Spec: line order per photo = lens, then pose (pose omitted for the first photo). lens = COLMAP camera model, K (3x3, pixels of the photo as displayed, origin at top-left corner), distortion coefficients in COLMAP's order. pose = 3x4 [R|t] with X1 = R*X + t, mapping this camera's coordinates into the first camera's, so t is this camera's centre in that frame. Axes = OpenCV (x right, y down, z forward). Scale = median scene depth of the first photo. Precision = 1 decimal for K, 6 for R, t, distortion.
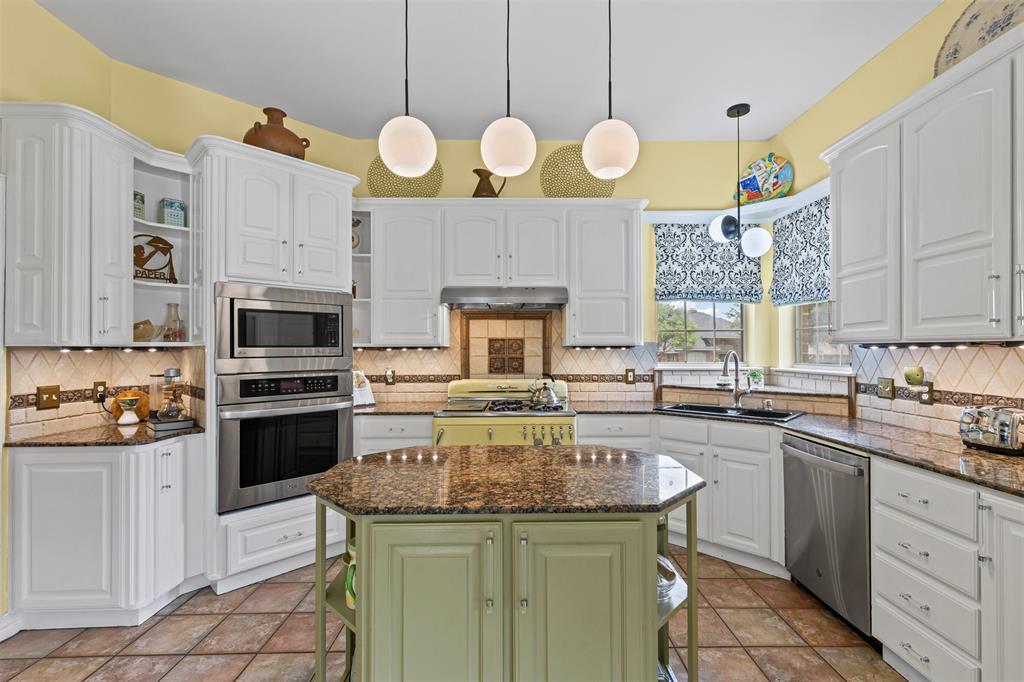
lens RADIAL K [[458.5, 0, 516.9], [0, 458.5, 343.3], [0, 0, 1]] dist [0.001592, -0.000229]
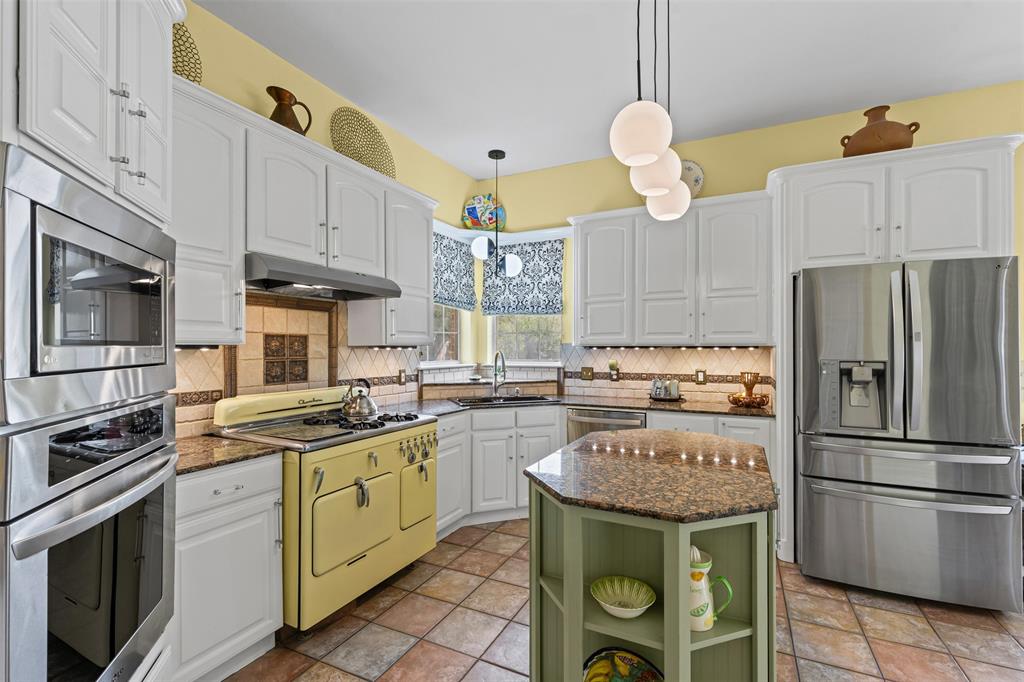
lens RADIAL K [[458.5, 0, 516.9], [0, 458.5, 343.3], [0, 0, 1]] dist [0.001592, -0.000229]
pose [[0.447846, 0.010644, 0.894047, -0.528610], [-0.012911, 0.999902, -0.005436, 0.002623], [-0.894017, -0.009109, 0.447940, 0.360033]]
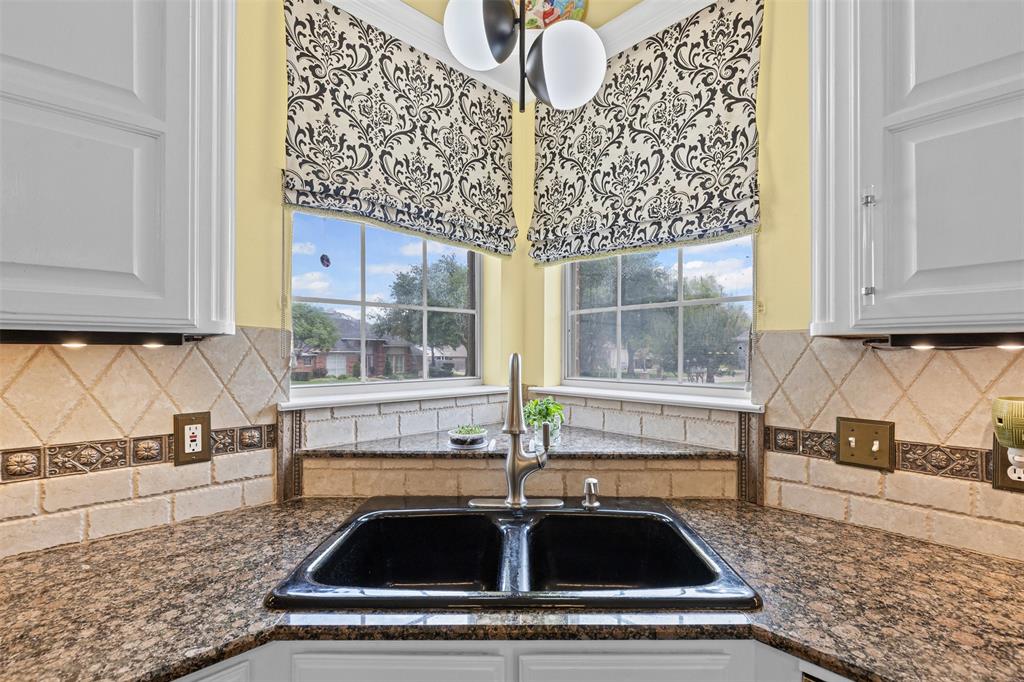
lens RADIAL K [[460.0, 0, 516.5], [0, 460.0, 350.5], [0, 0, 1]] dist [0.001159, 0.000043]
pose [[0.728532, 0.003650, 0.685002, 0.200877], [-0.012979, 0.999880, 0.008477, 0.009205], [-0.684889, -0.015067, 0.728492, 0.652431]]
